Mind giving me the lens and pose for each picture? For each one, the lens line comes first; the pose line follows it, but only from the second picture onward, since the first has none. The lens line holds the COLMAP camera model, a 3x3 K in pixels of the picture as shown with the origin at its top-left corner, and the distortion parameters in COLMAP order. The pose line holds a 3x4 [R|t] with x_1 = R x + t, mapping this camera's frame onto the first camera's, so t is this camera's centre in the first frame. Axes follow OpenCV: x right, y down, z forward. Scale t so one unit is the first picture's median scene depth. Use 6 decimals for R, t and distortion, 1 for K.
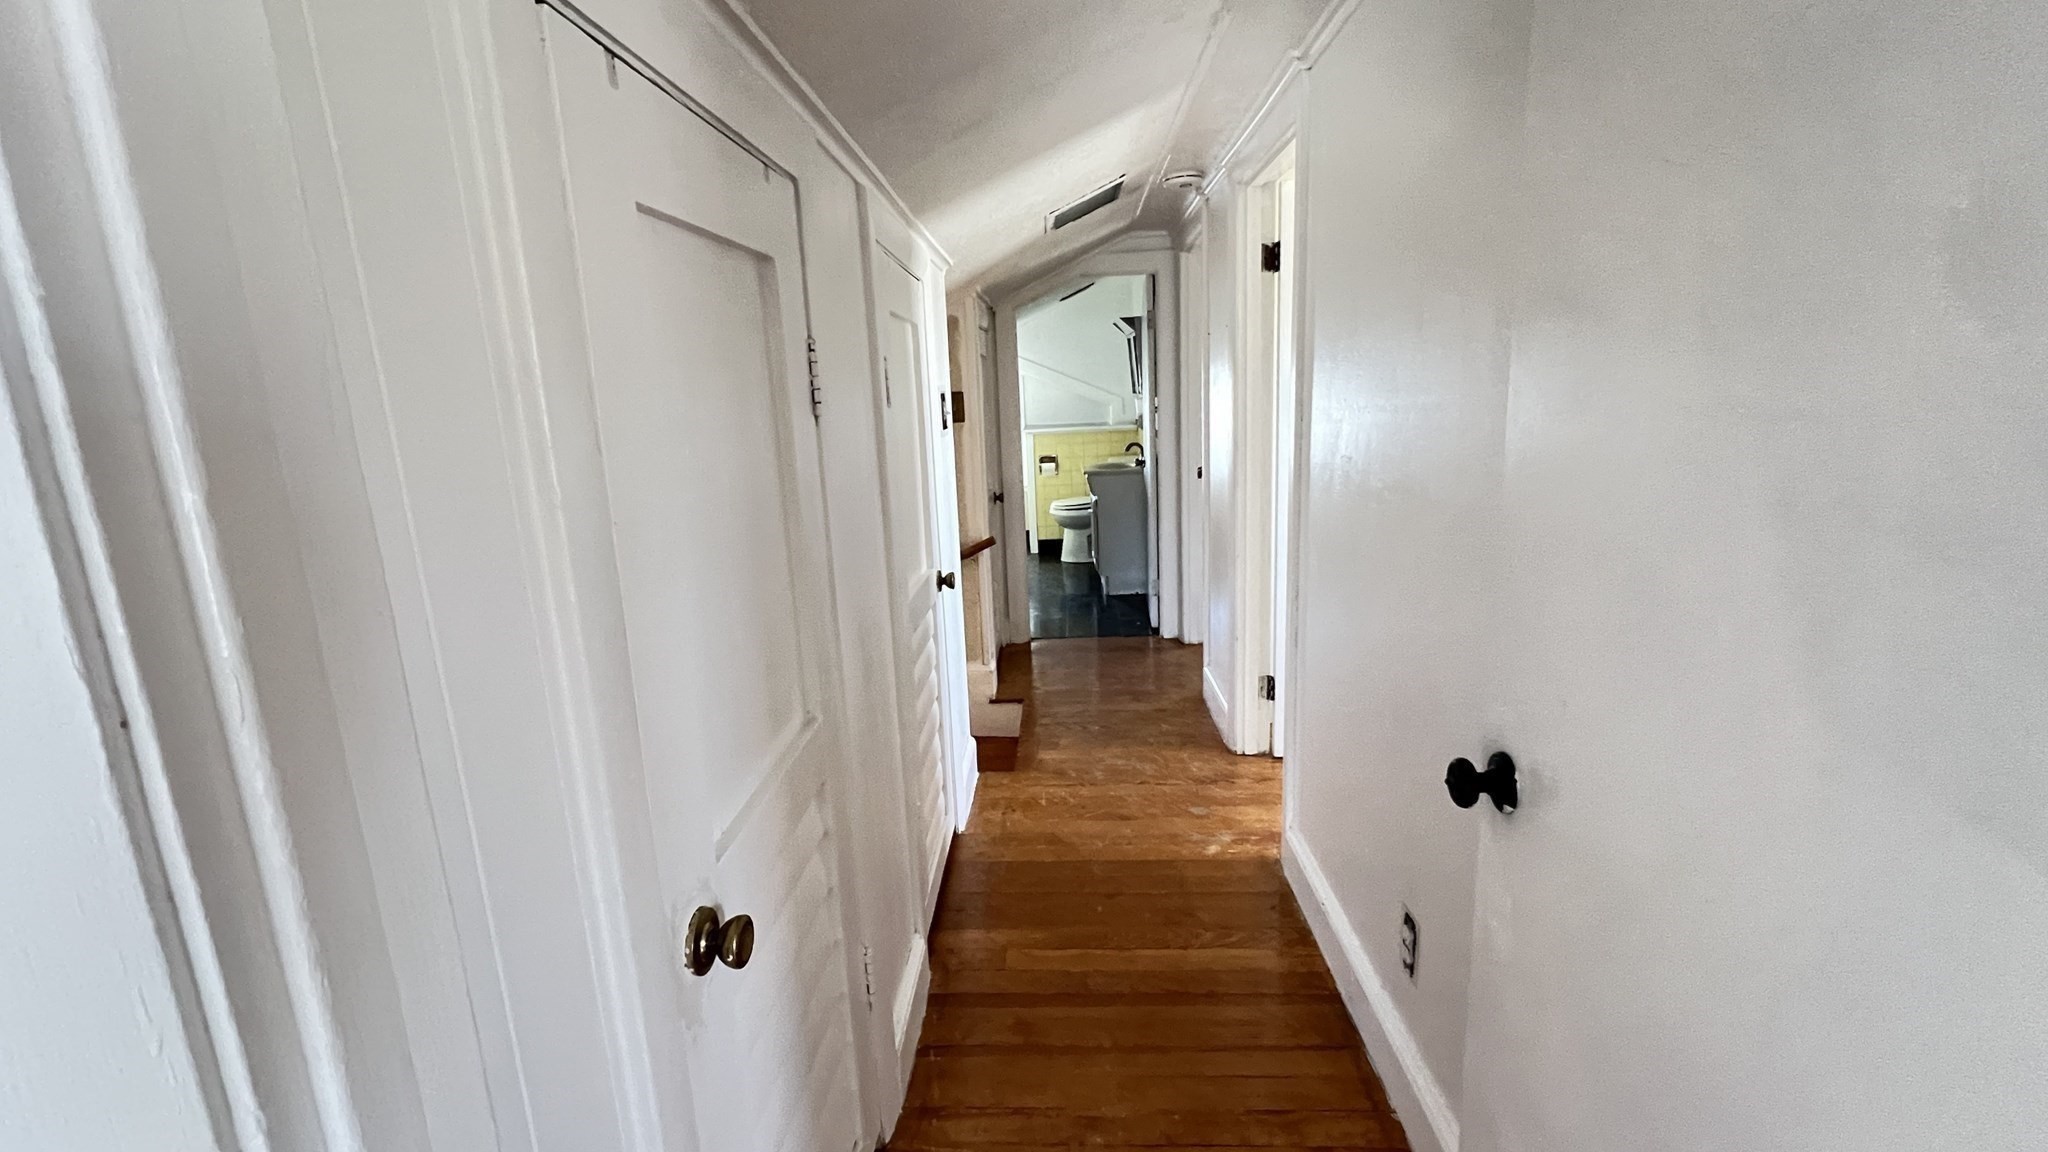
lens RADIAL K [[852.5, 0, 1019.8], [0, 852.5, 577.3], [0, 0, 1]] dist [0.000350, 0.000632]
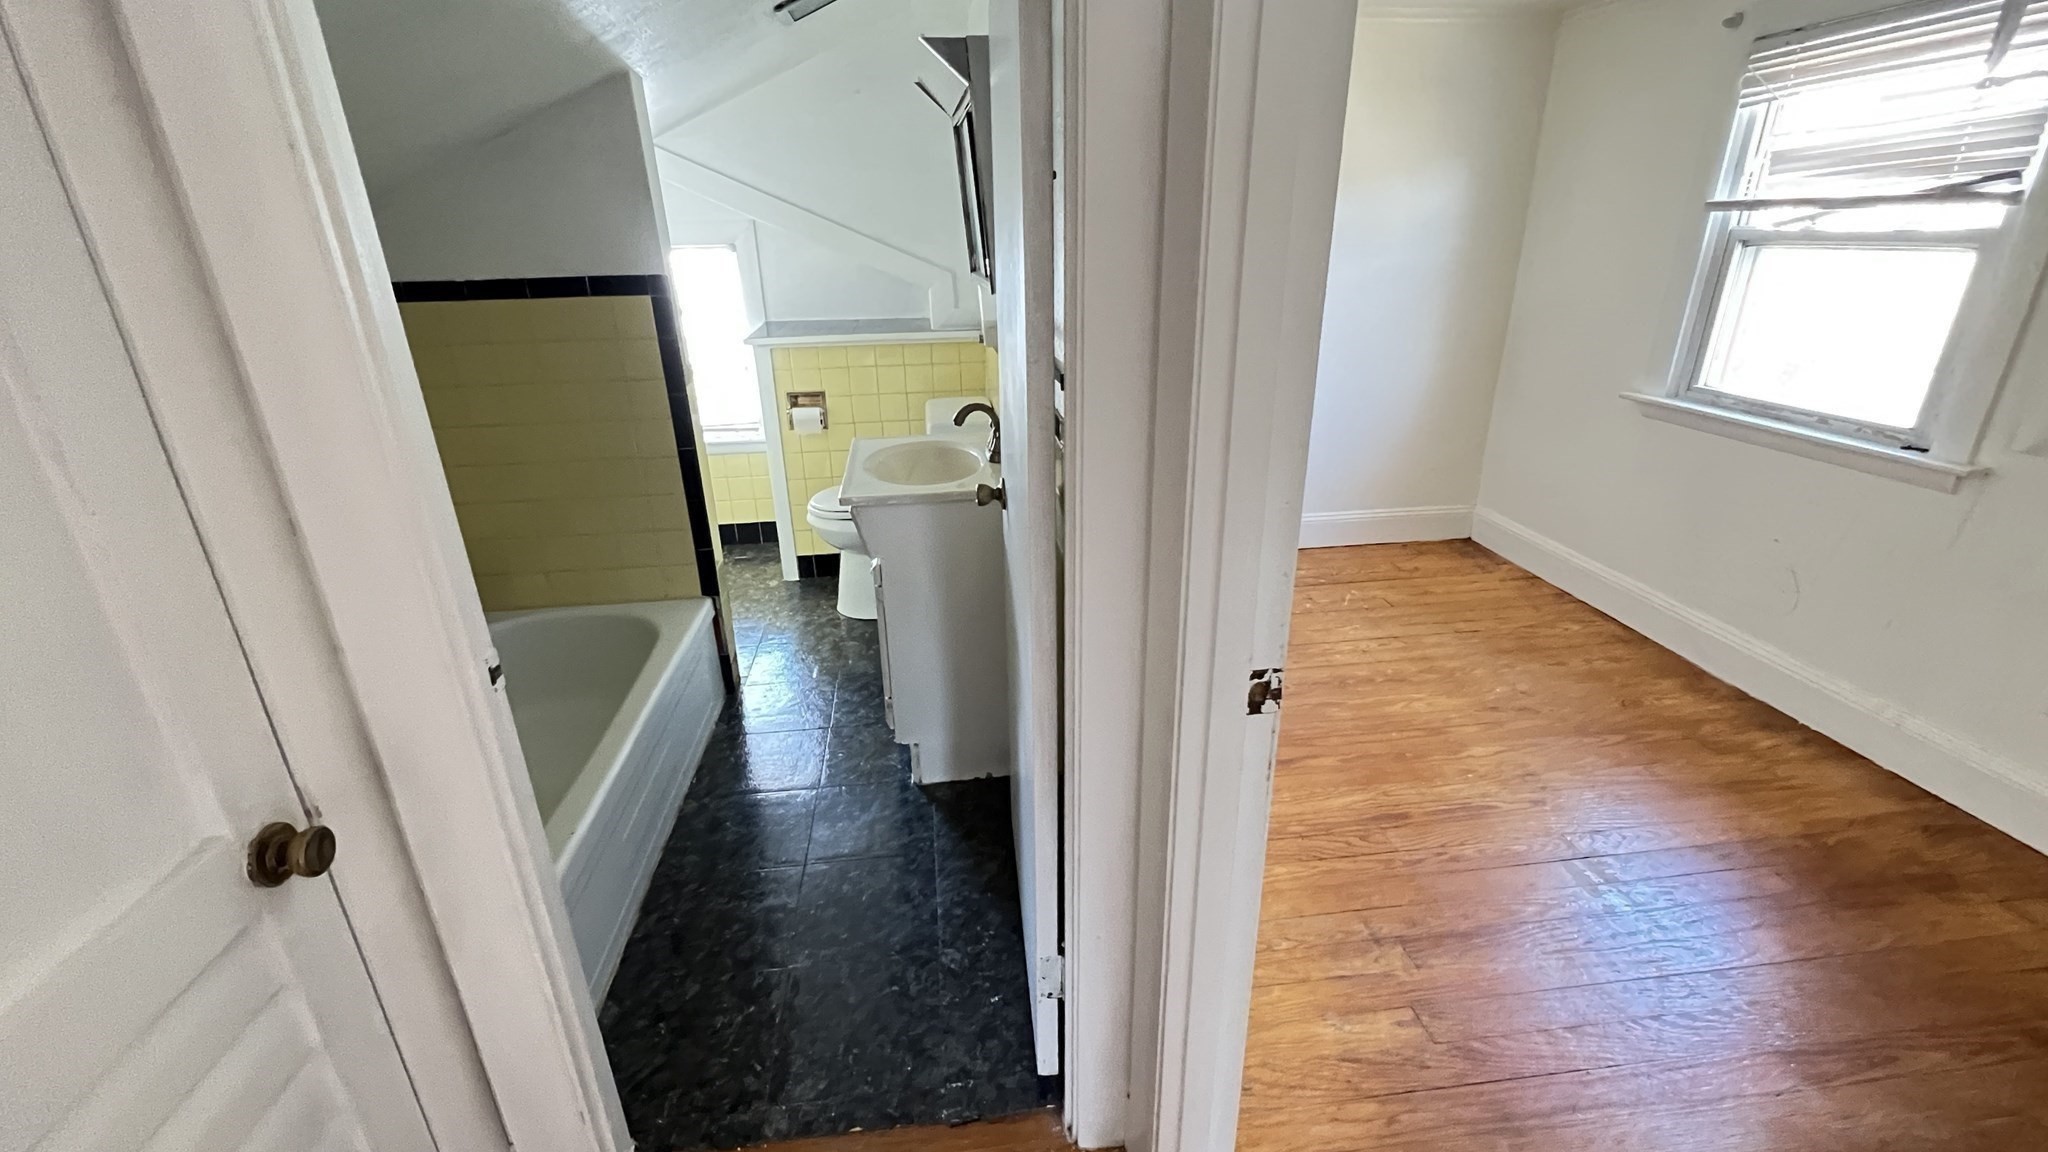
lens RADIAL K [[852.5, 0, 1026.1], [0, 852.5, 577.0], [0, 0, 1]] dist [0.000350, 0.000632]
pose [[0.983301, -0.036659, 0.178258, 0.070254], [0.007852, 0.987135, 0.159695, -0.120641], [-0.181819, -0.155629, 0.970938, 0.504963]]
